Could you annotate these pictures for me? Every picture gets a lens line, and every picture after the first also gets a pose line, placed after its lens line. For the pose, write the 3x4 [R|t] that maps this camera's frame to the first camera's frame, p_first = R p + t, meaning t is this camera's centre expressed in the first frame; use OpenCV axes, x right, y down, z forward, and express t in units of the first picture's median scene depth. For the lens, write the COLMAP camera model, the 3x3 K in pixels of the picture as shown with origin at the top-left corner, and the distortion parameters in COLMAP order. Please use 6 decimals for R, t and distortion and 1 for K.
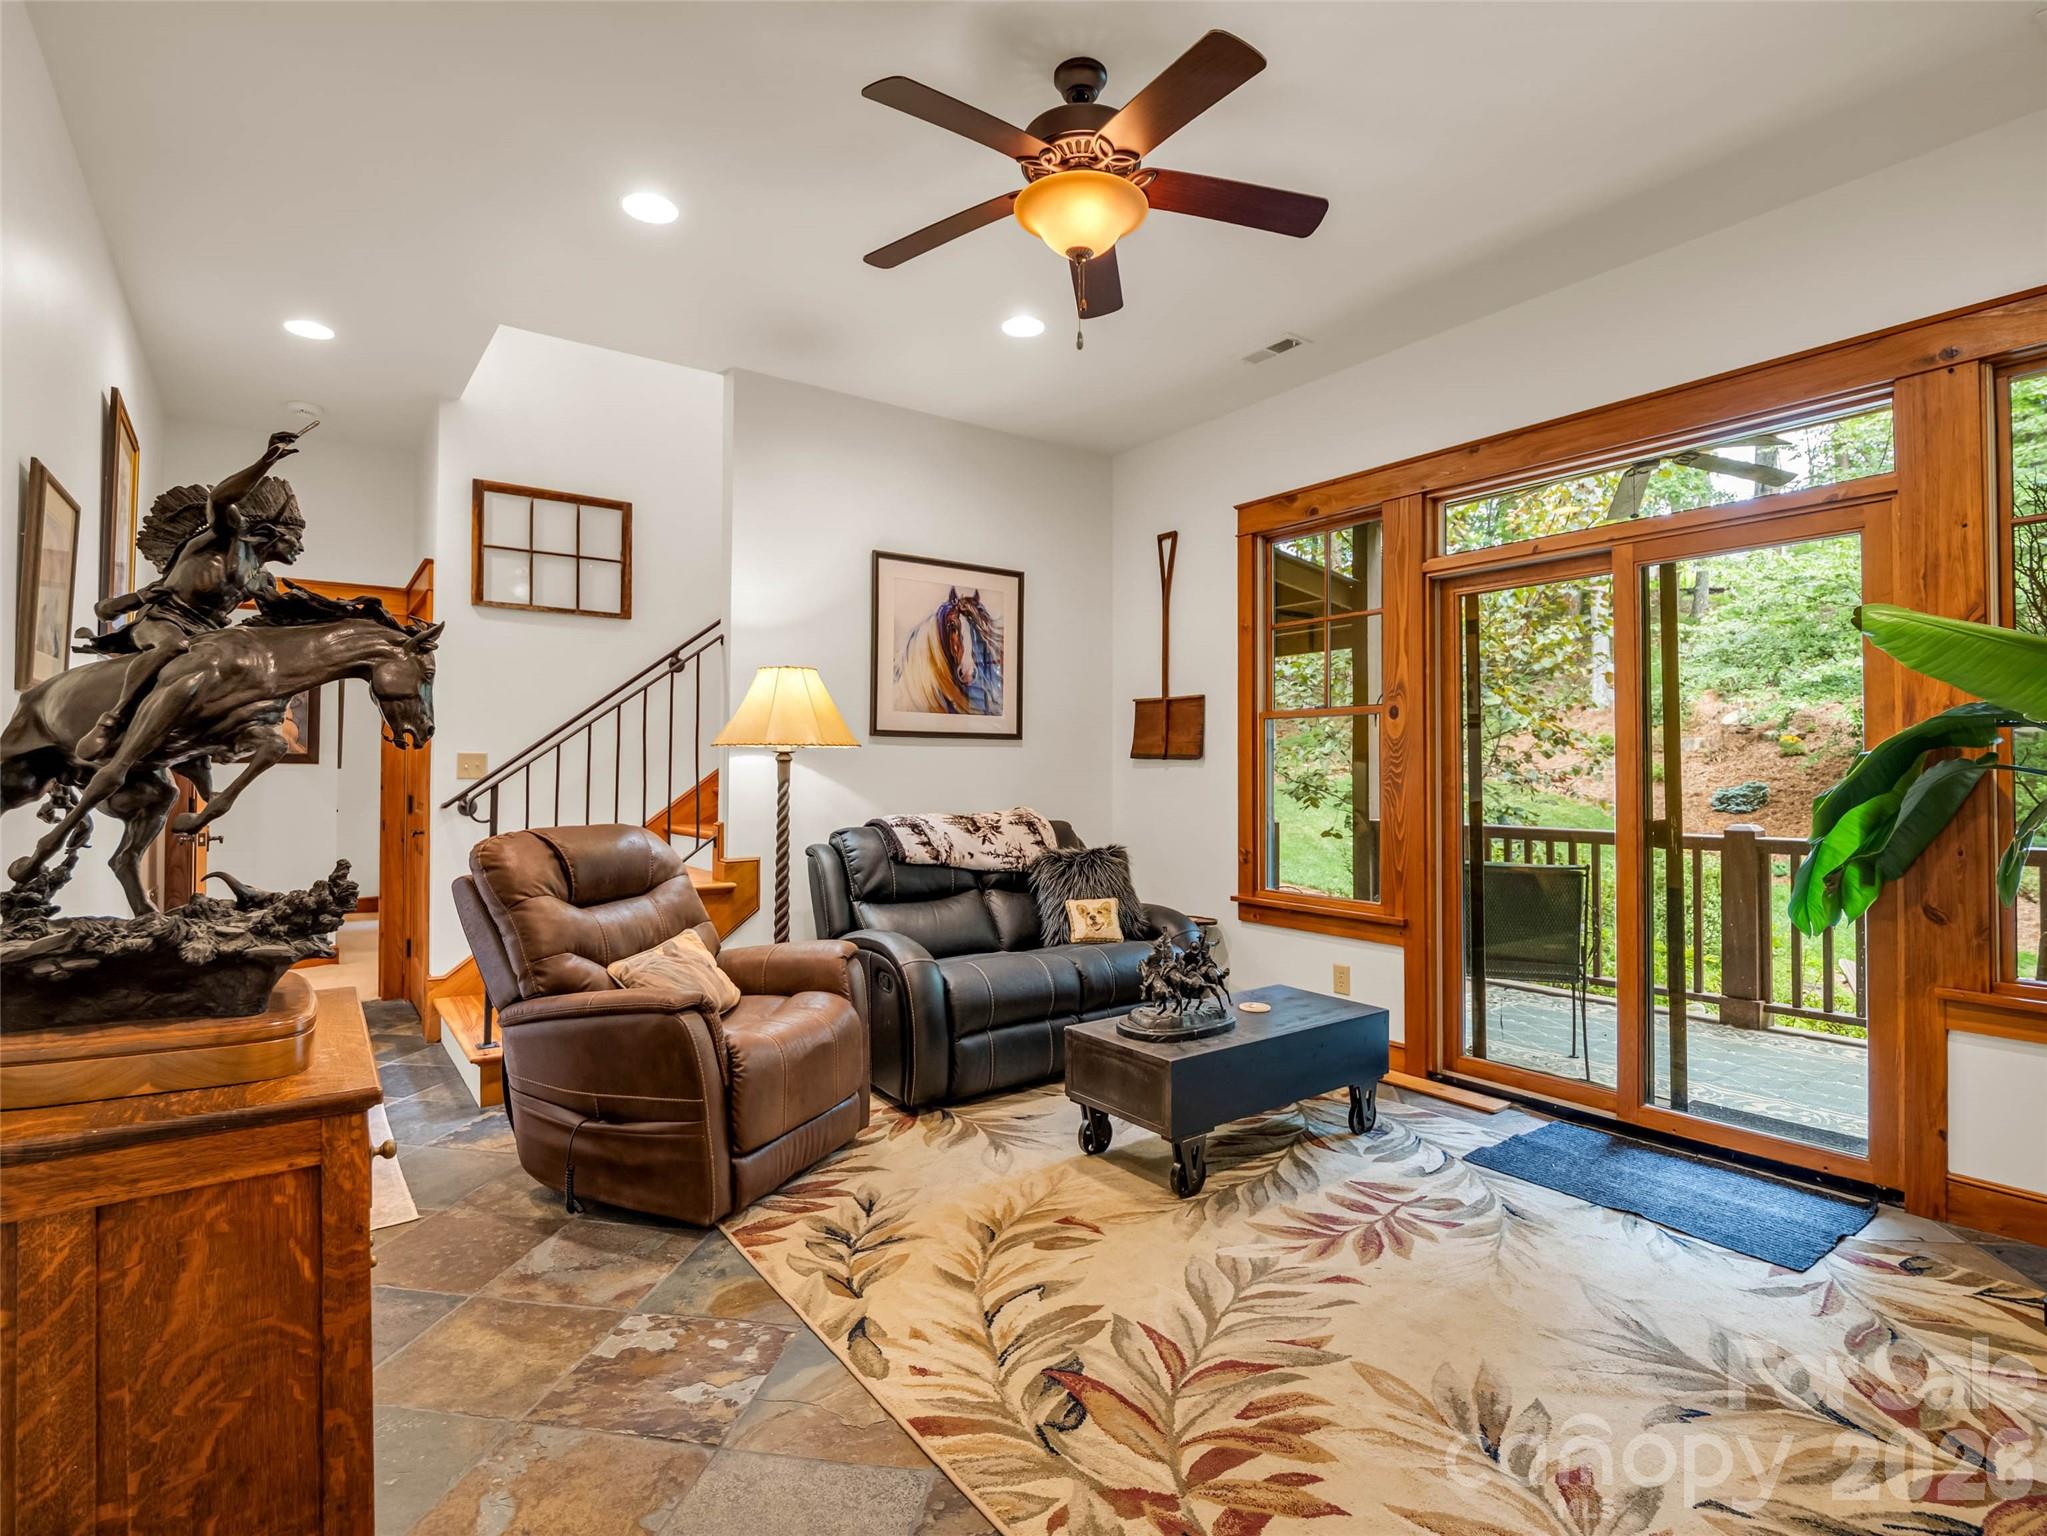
lens RADIAL K [[1009.1, 0, 1017.4], [0, 1009.1, 765.4], [0, 0, 1]] dist [-0.002716, -0.004575]
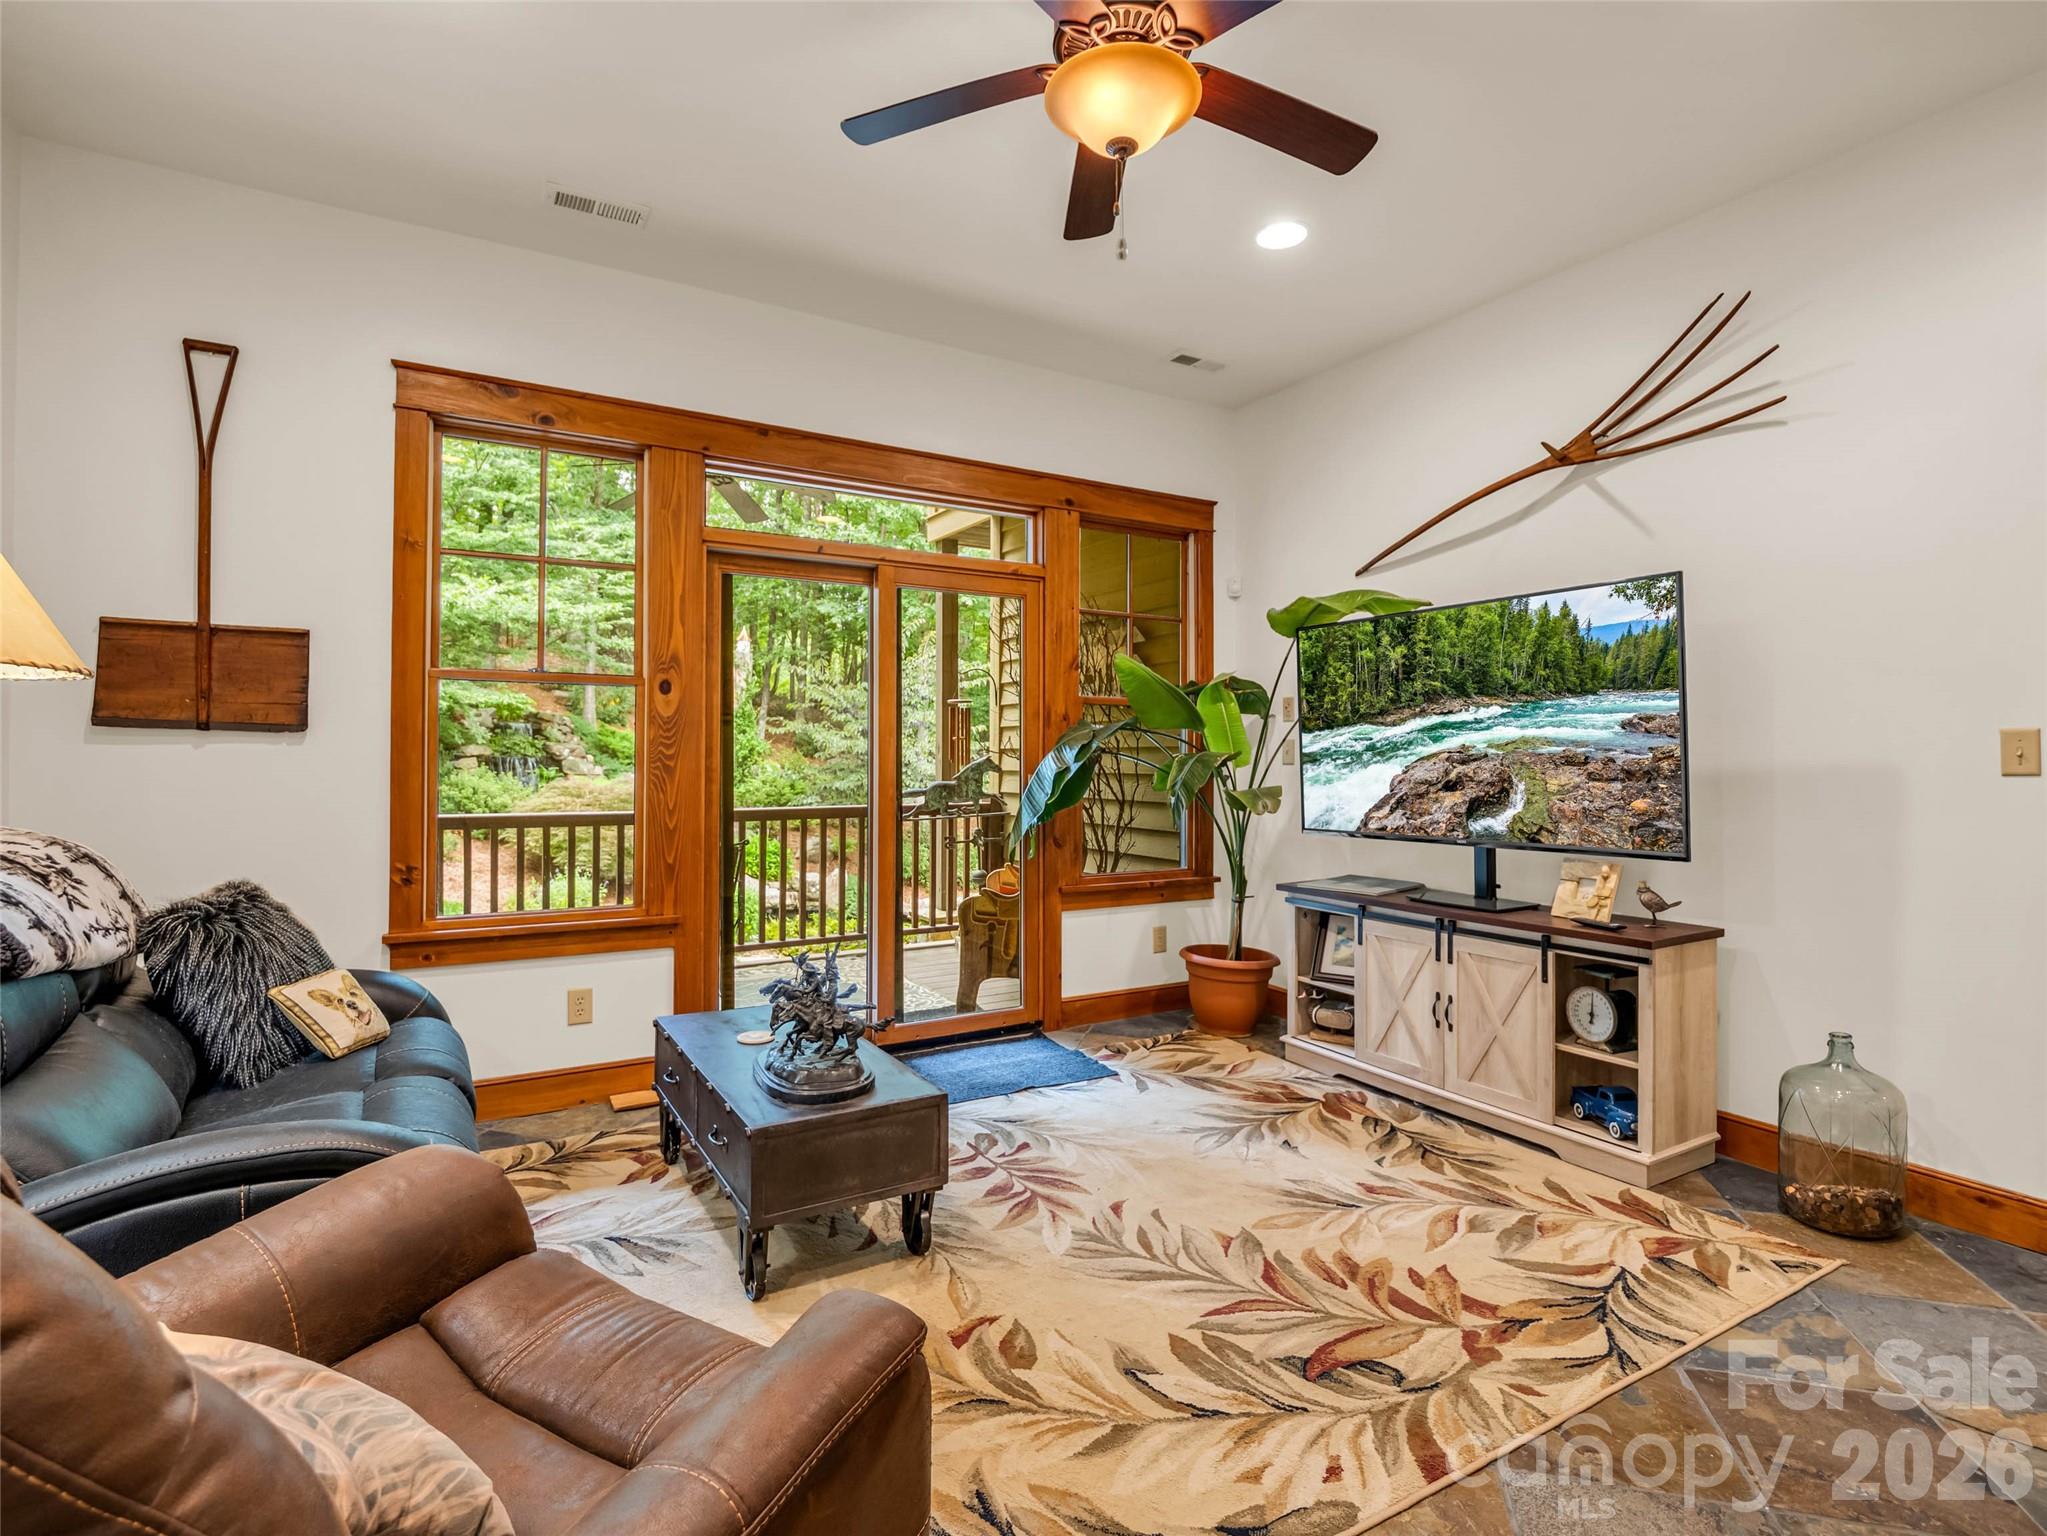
lens RADIAL K [[1009.1, 0, 1016.5], [0, 1009.1, 755.5], [0, 0, 1]] dist [-0.002716, -0.004575]
pose [[0.103252, 0.001979, 0.994653, -0.719049], [-0.011047, 0.999939, -0.000843, 0.008046], [-0.994594, -0.010901, 0.103267, 0.891207]]
